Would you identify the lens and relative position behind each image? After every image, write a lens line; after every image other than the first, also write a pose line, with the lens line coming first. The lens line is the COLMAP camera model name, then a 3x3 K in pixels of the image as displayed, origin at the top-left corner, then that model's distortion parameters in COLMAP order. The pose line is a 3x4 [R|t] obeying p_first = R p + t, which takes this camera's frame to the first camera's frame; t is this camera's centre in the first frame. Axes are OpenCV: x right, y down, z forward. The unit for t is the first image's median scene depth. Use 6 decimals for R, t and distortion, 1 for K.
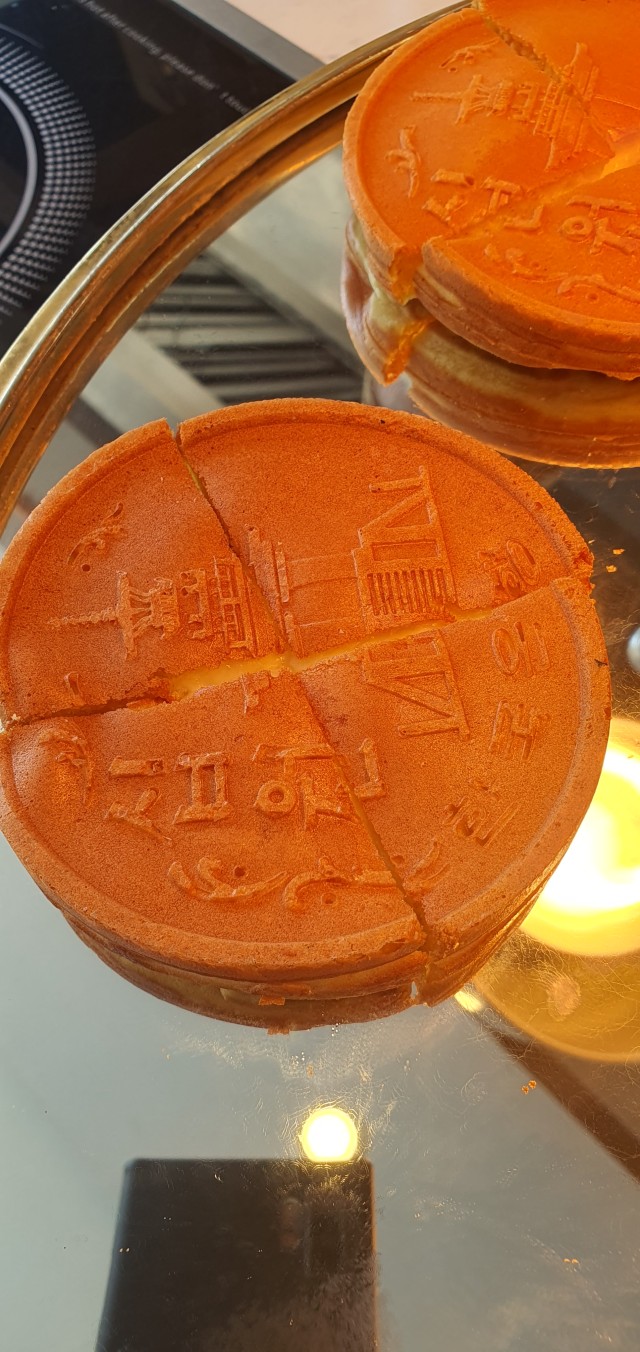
lens RADIAL K [[1031.4, 0, 318.0], [0, 1031.4, 676.2], [0, 0, 1]] dist [-0.003915, 0.001715]
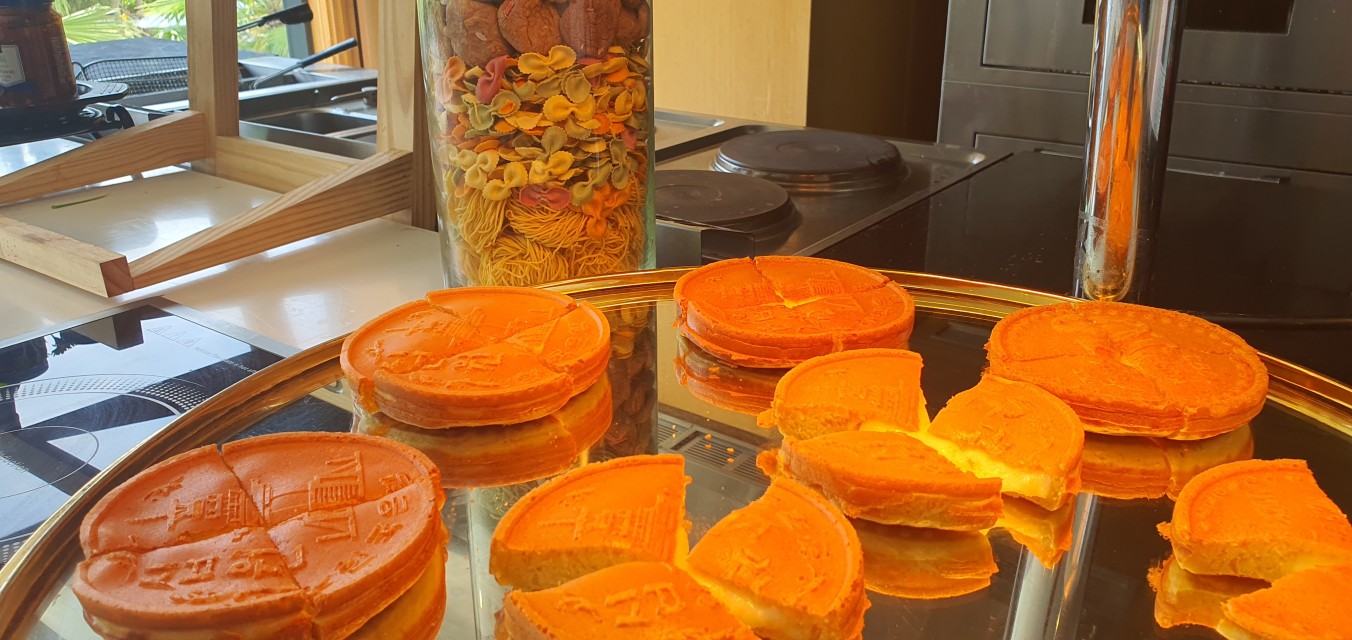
lens RADIAL K [[1031.4, 0, 676.6], [0, 1031.4, 321.1], [0, 0, 1]] dist [-0.003915, 0.001715]
pose [[0.982536, -0.070124, 0.172354, 0.381819], [0.165636, 0.751655, -0.638420, 0.948367], [-0.084782, 0.655818, 0.750143, -0.634537]]
